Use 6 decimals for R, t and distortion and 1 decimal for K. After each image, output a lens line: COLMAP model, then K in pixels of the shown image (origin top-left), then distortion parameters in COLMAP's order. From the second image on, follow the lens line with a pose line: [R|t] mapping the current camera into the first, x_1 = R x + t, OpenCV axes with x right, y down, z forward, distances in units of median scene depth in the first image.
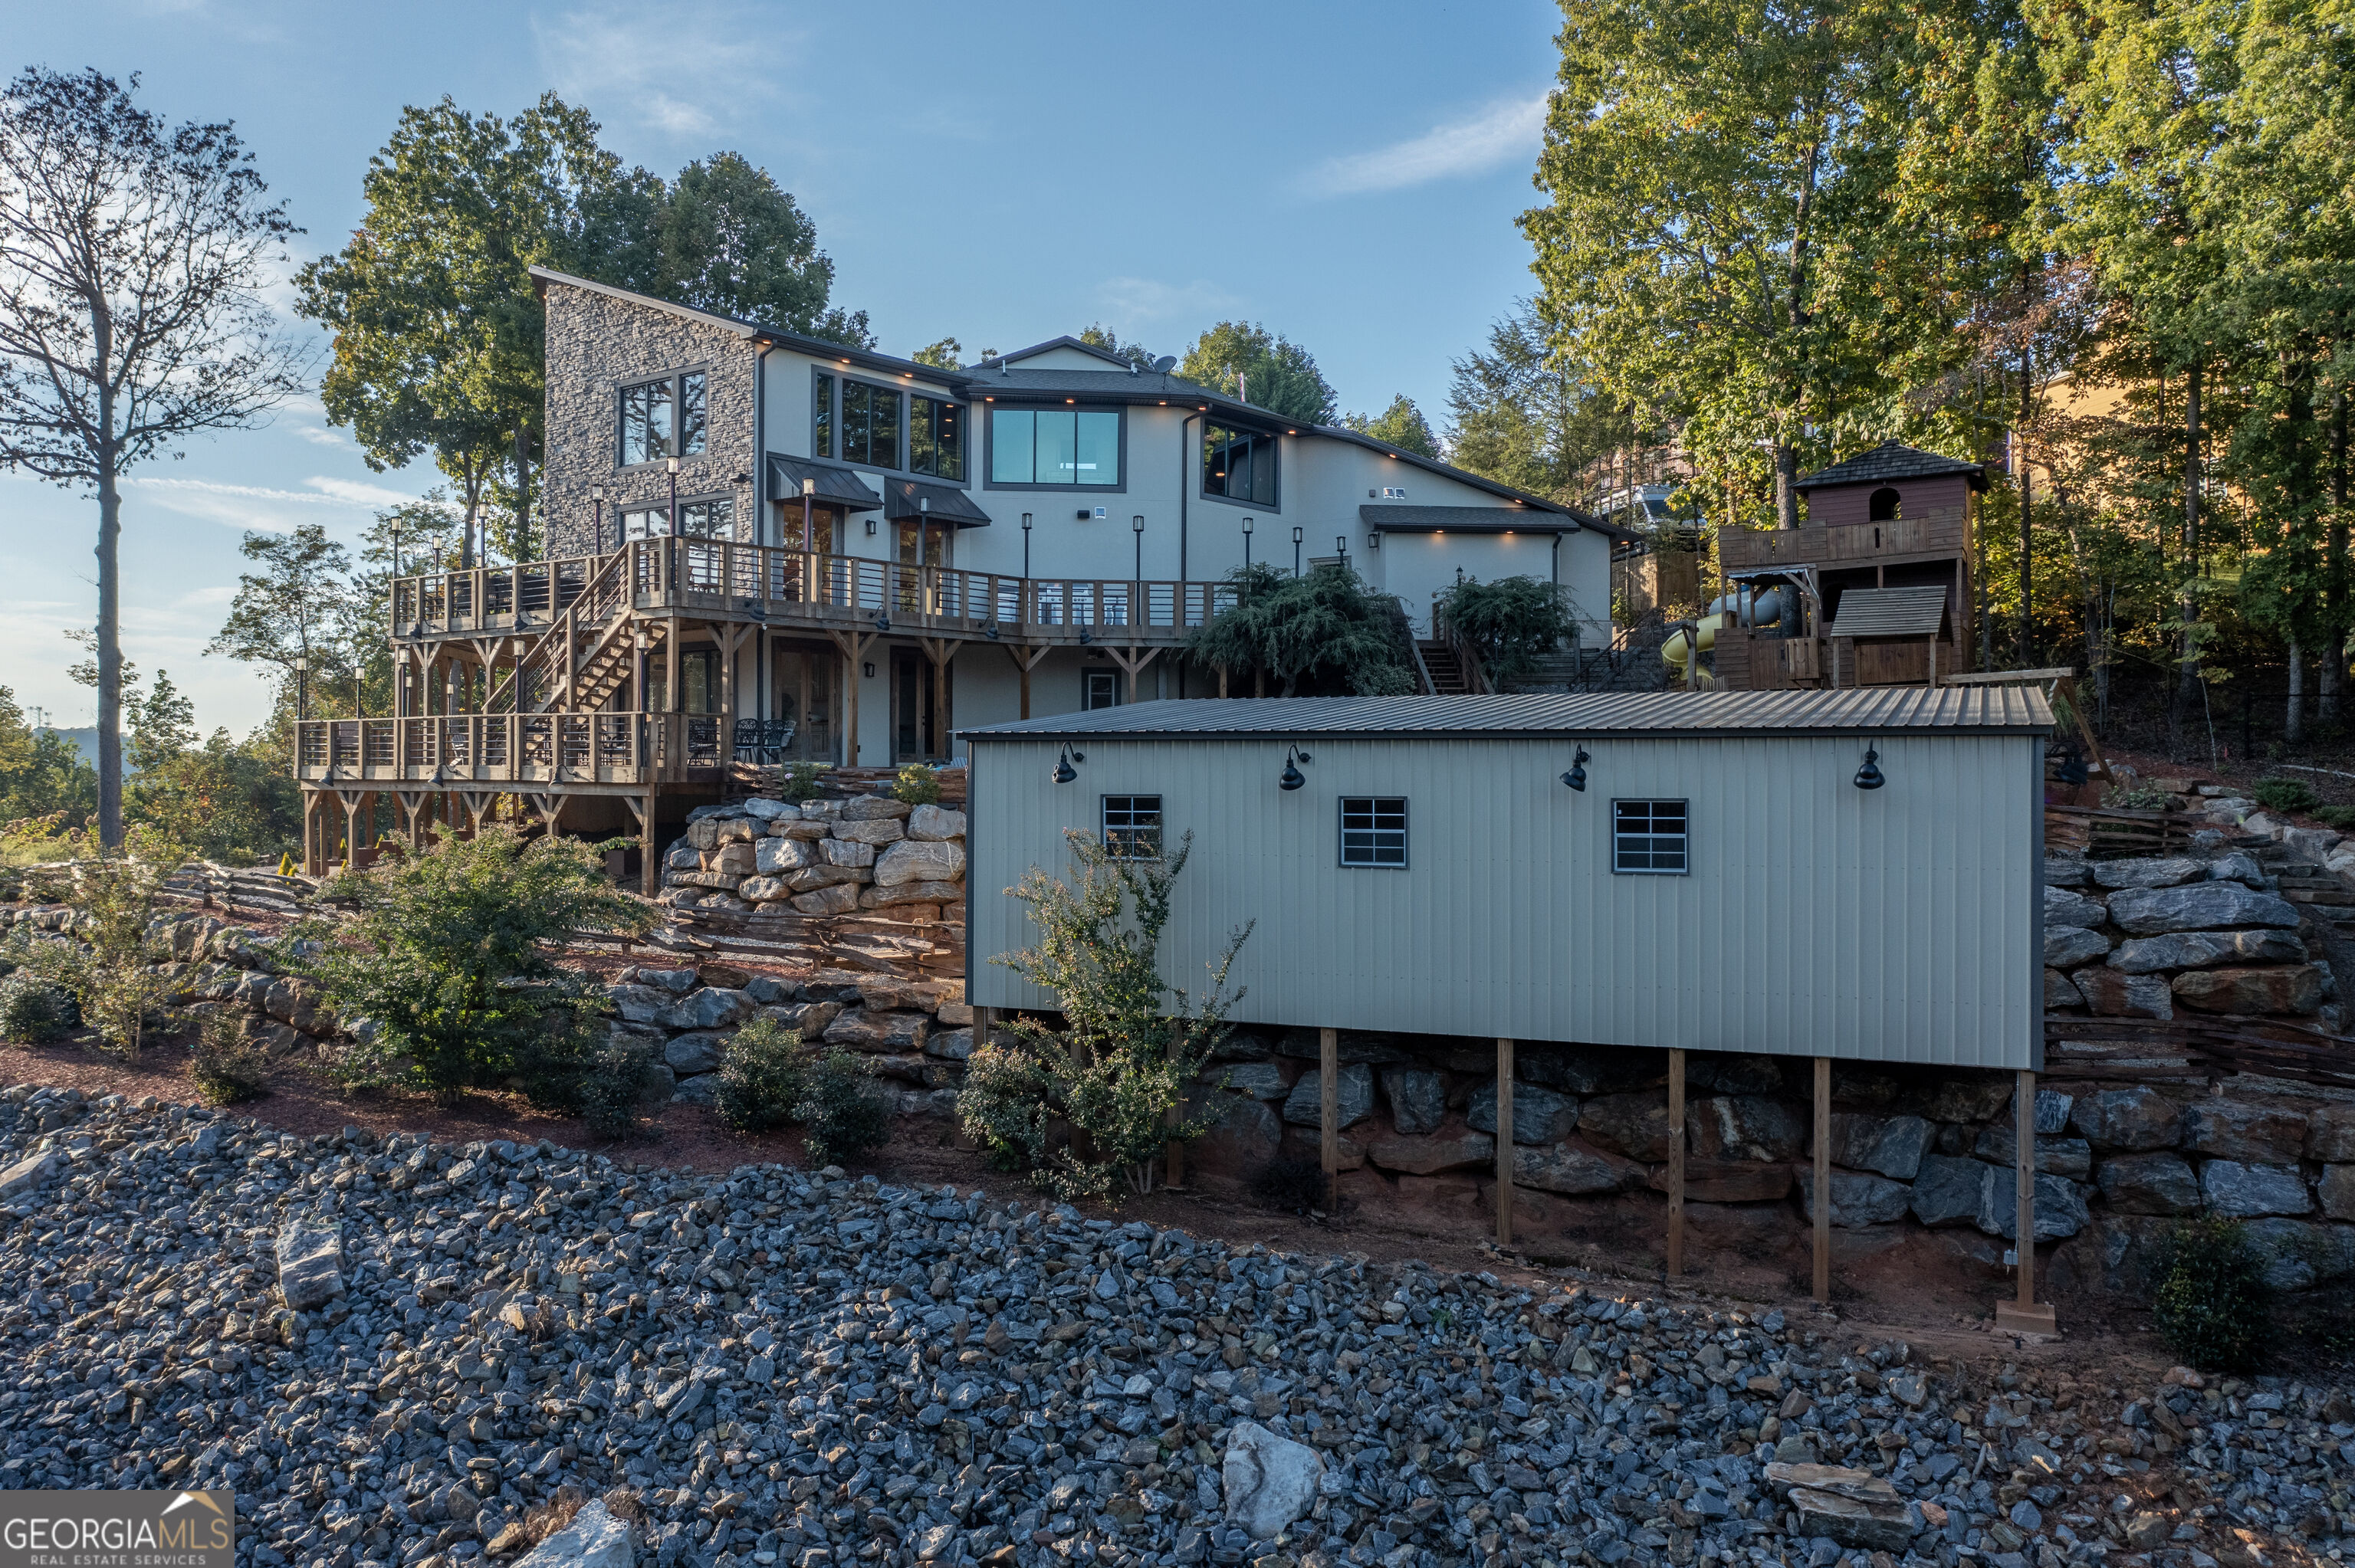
lens RADIAL K [[1871.1, 0, 1184.2], [0, 1871.1, 783.1], [0, 0, 1]] dist [-0.013721, 0.000531]
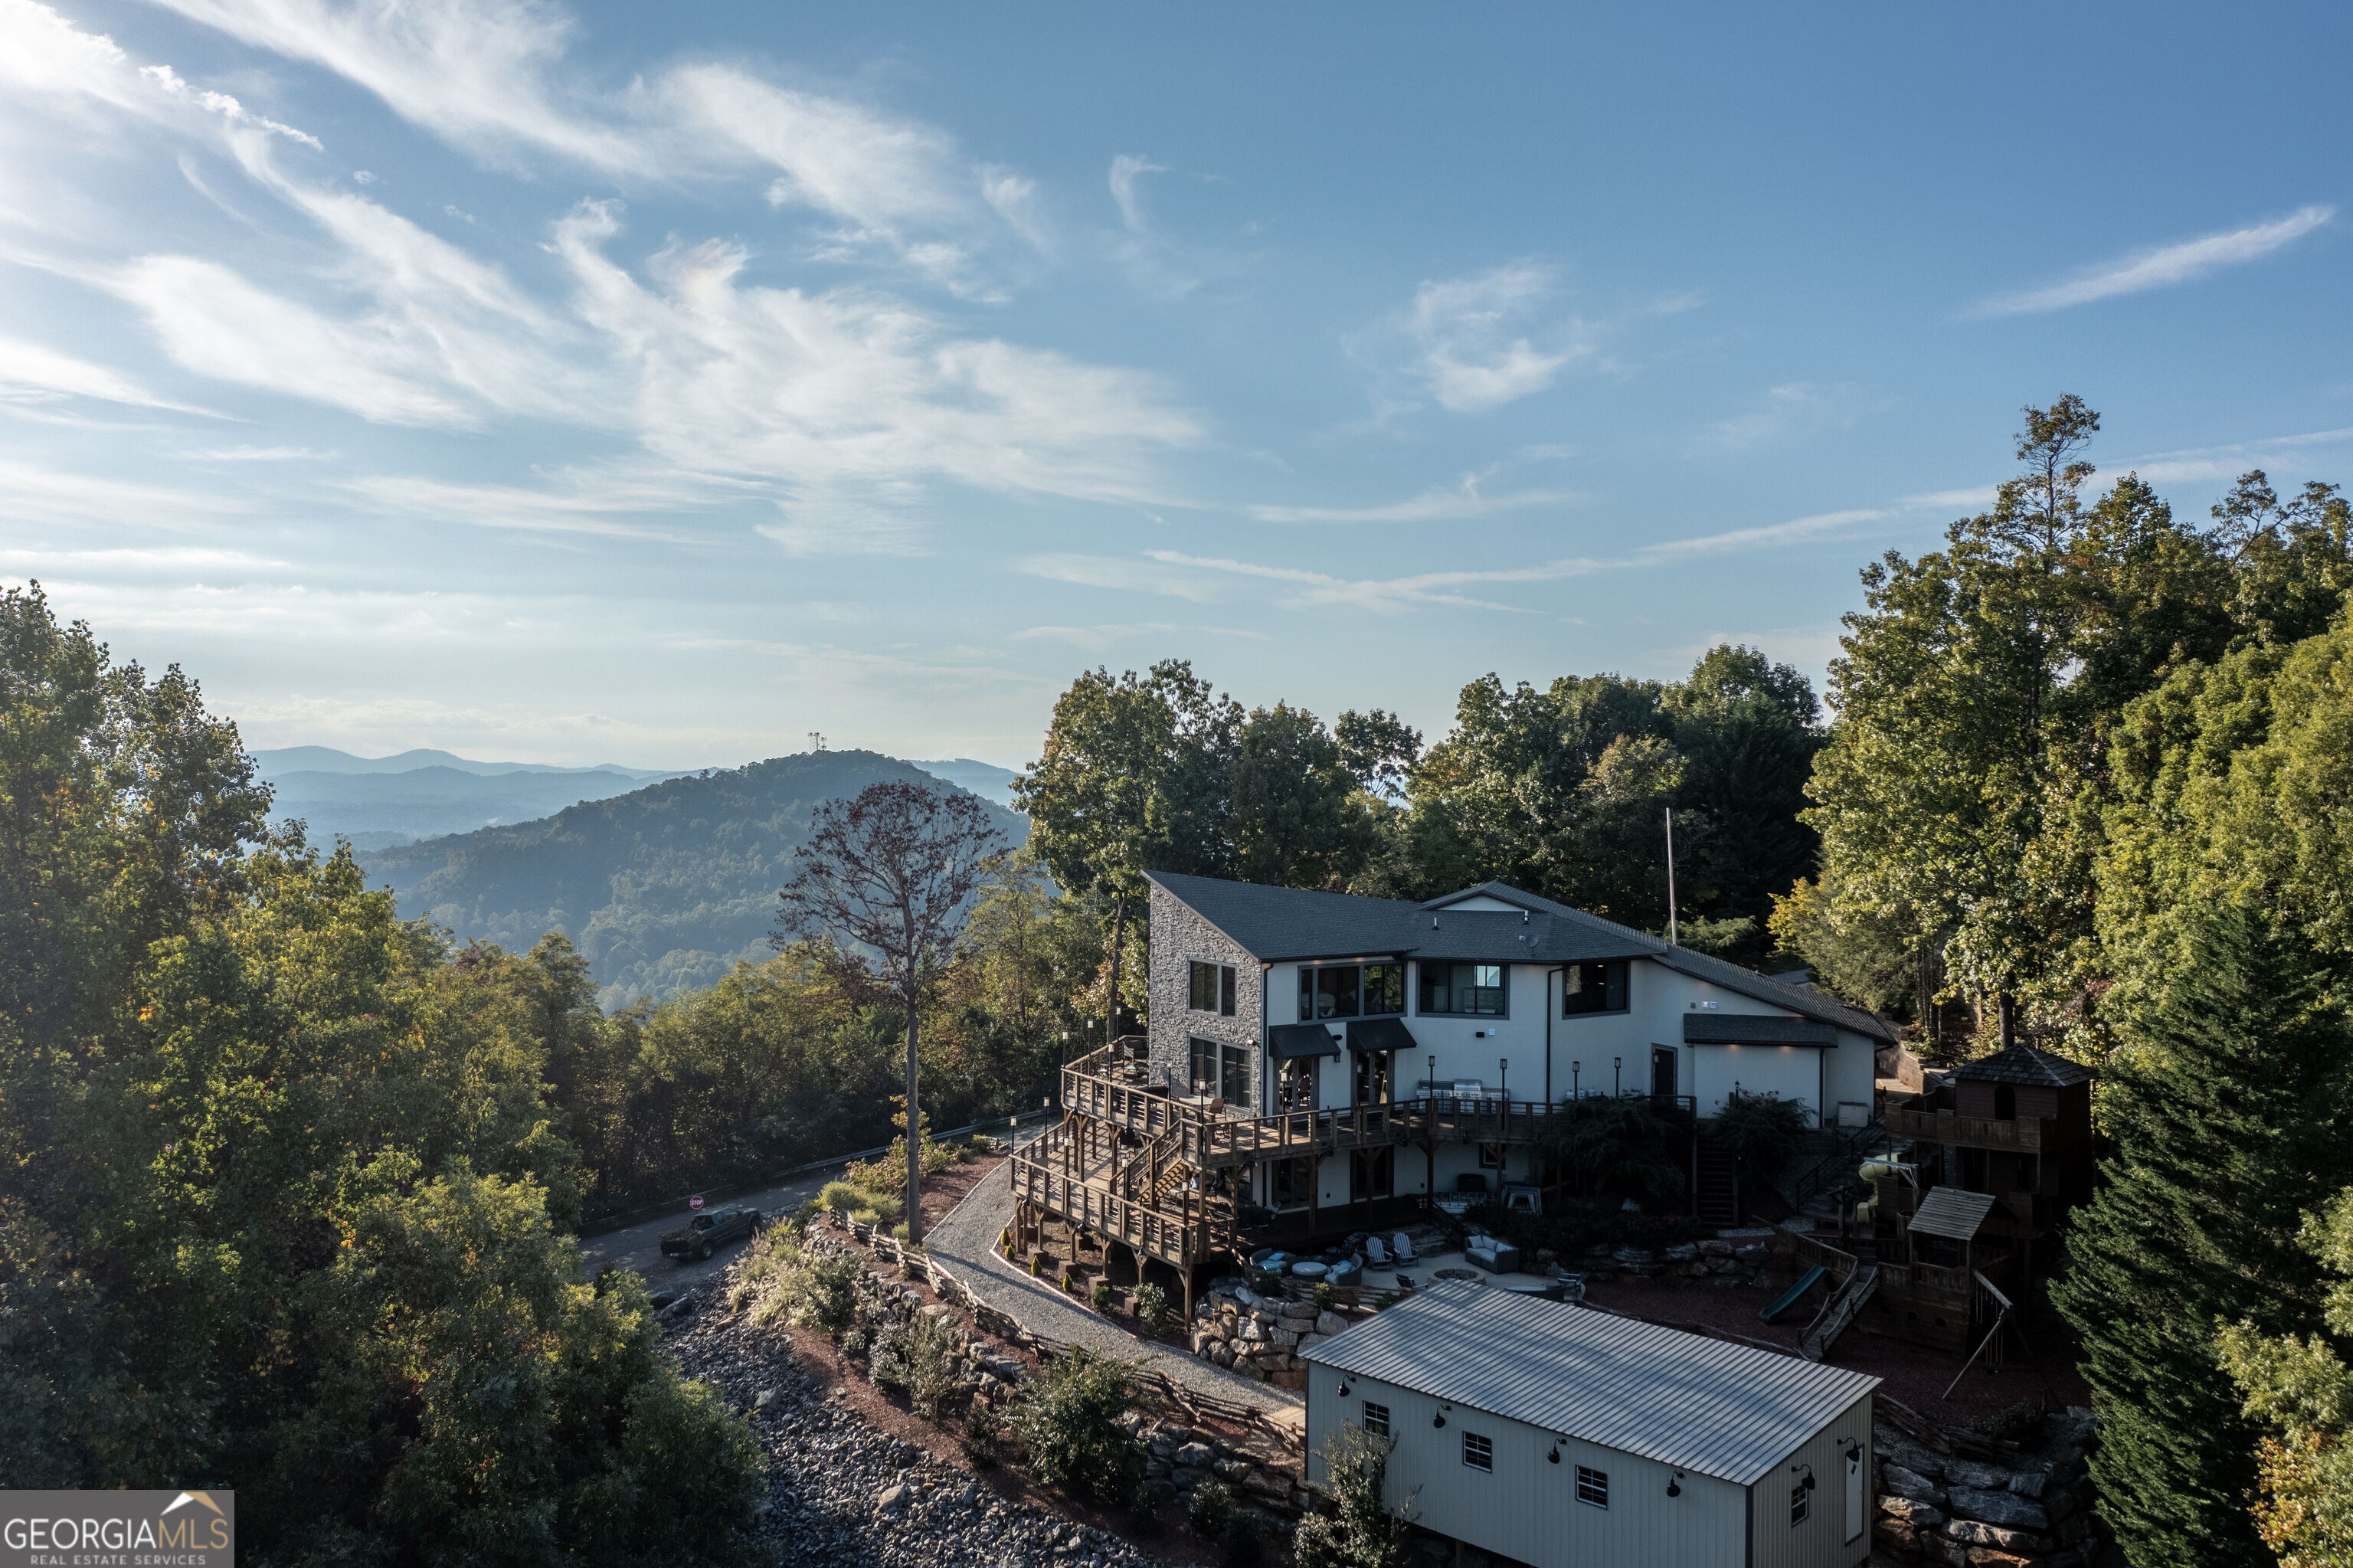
lens RADIAL K [[1882.8, 0, 1188.8], [0, 1882.8, 805.6], [0, 0, 1]] dist [-0.021957, 0.011880]
pose [[0.937504, 0.006365, -0.347915, 0.271827], [-0.000541, 0.999858, 0.016833, -0.378460], [0.347973, -0.015593, 0.937375, -0.546819]]
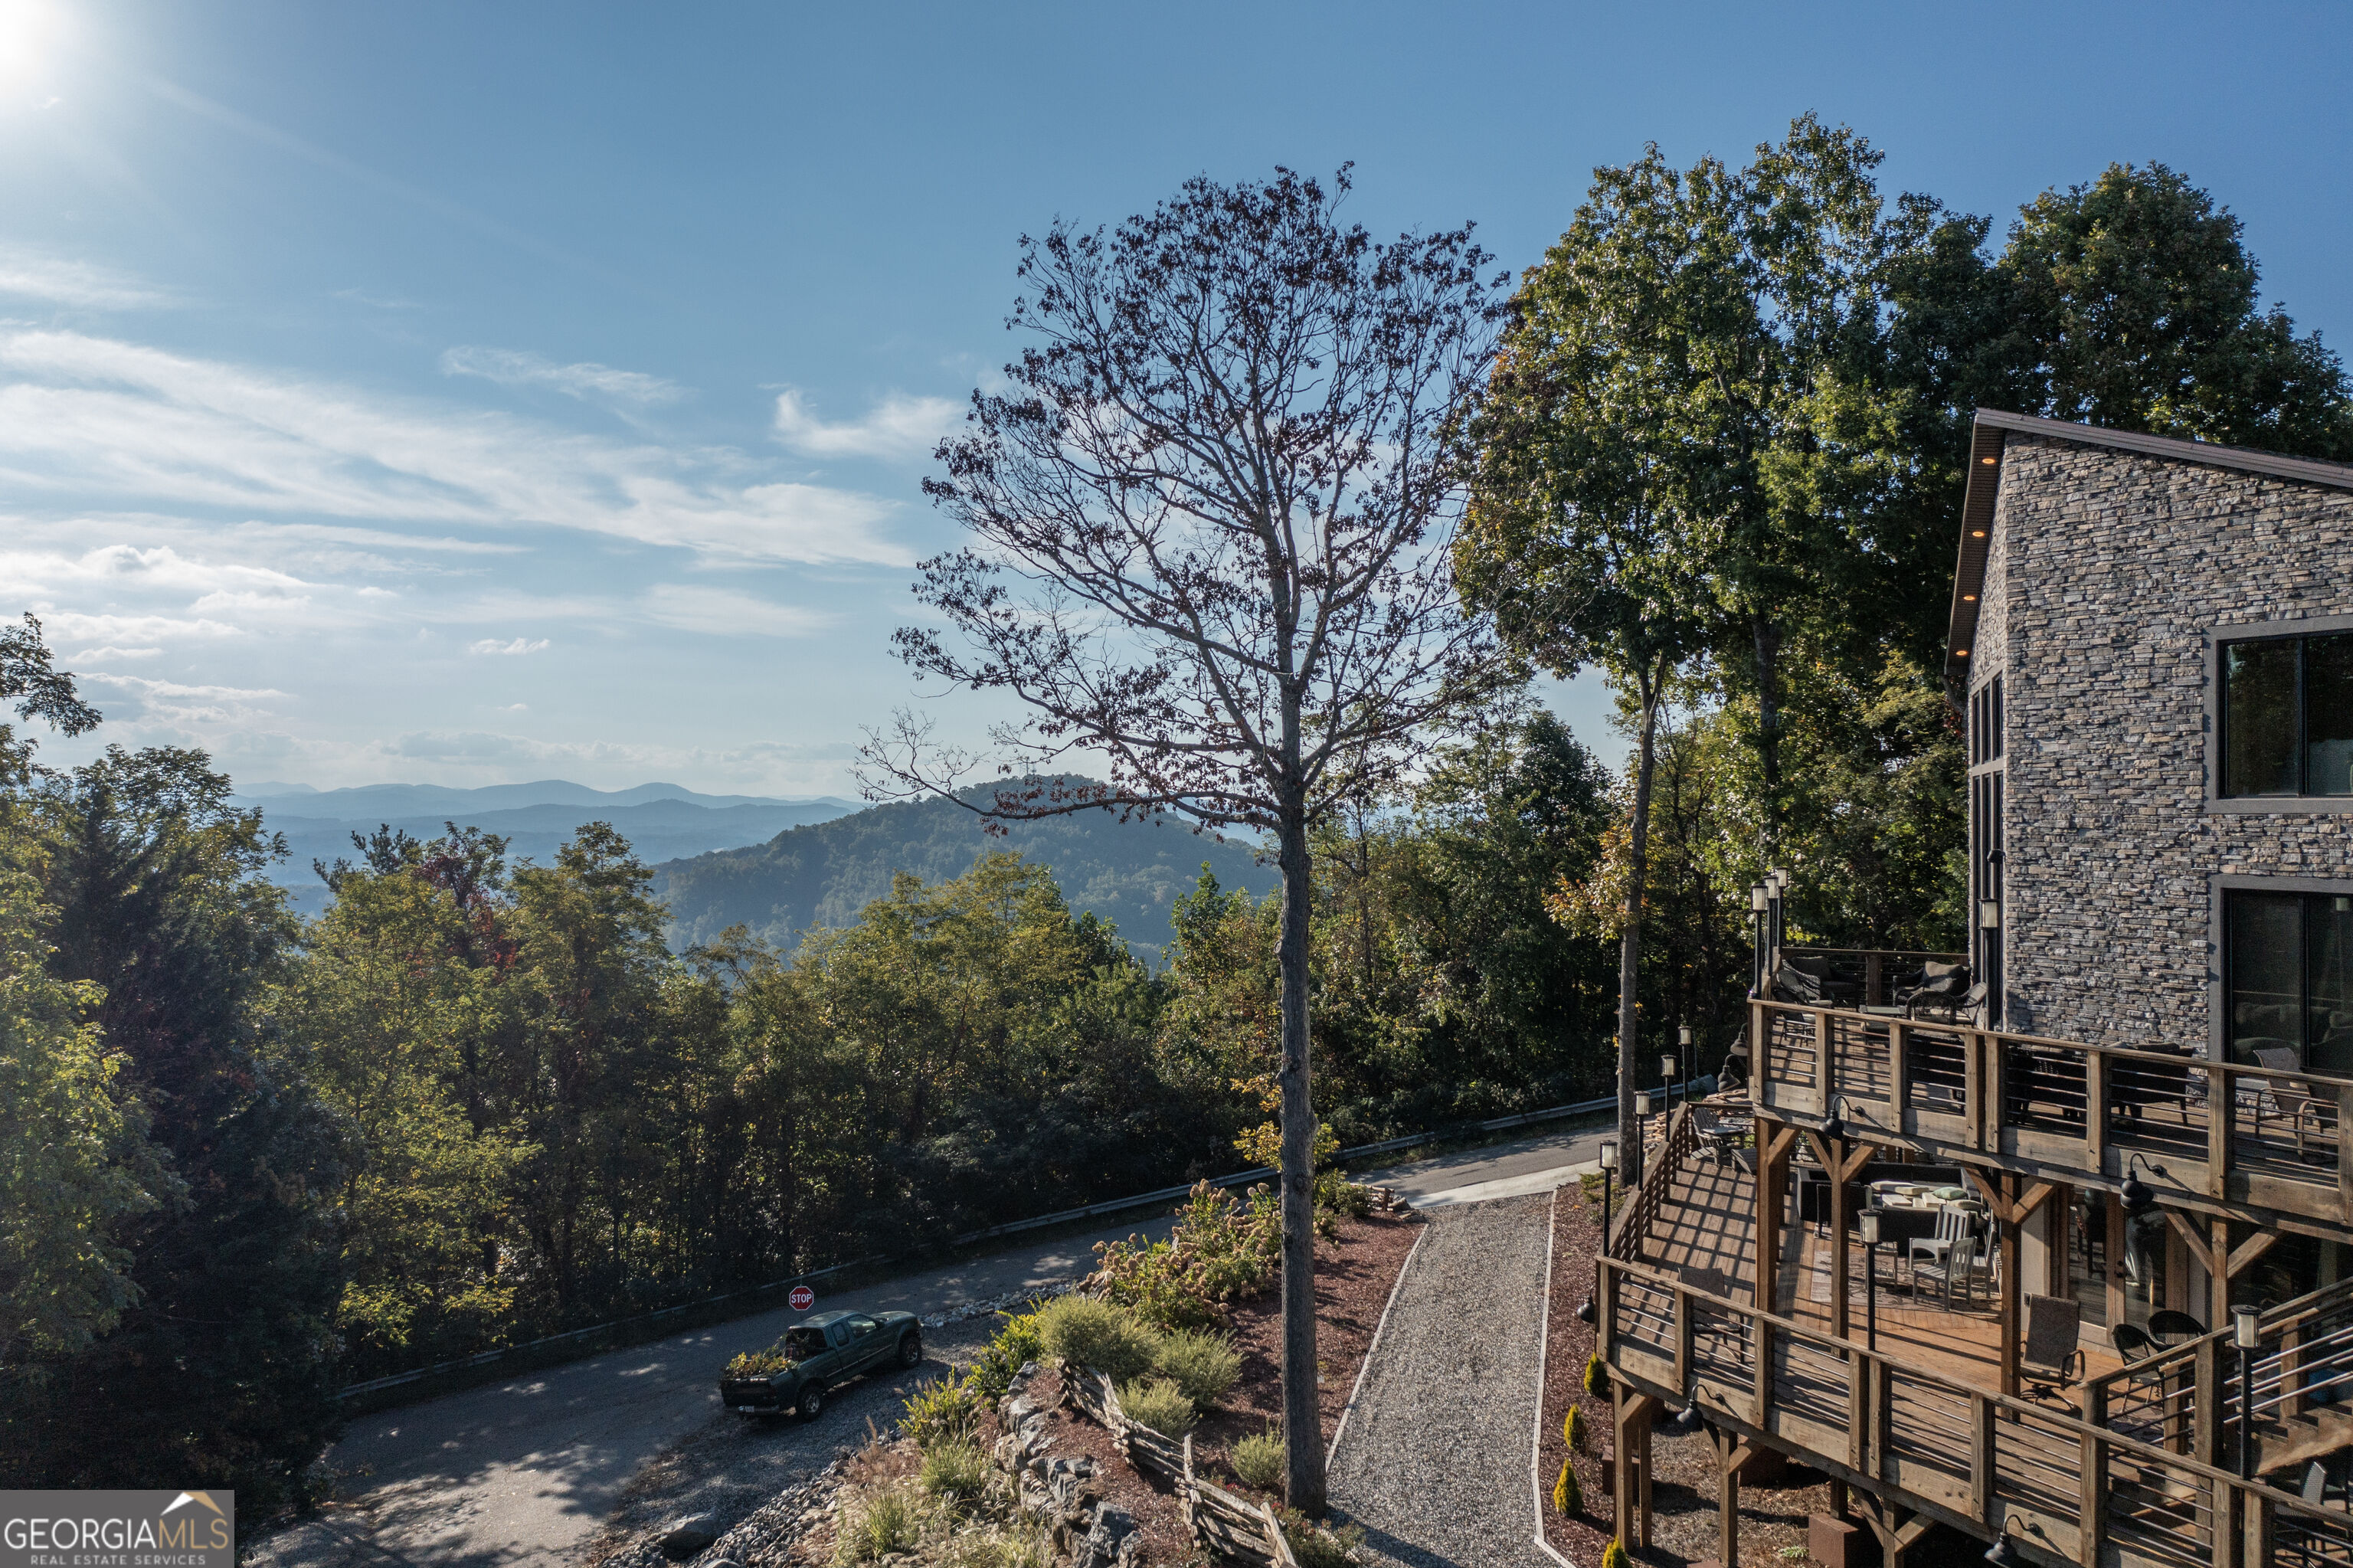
lens RADIAL K [[1851.0, 0, 1155.1], [0, 1851.0, 764.9], [0, 0, 1]] dist [-0.049455, -0.003026]
pose [[0.886402, -0.013265, -0.462727, -0.331849], [0.002255, 0.999701, -0.024337, -0.168357], [0.462911, 0.020529, 0.886167, 0.434063]]
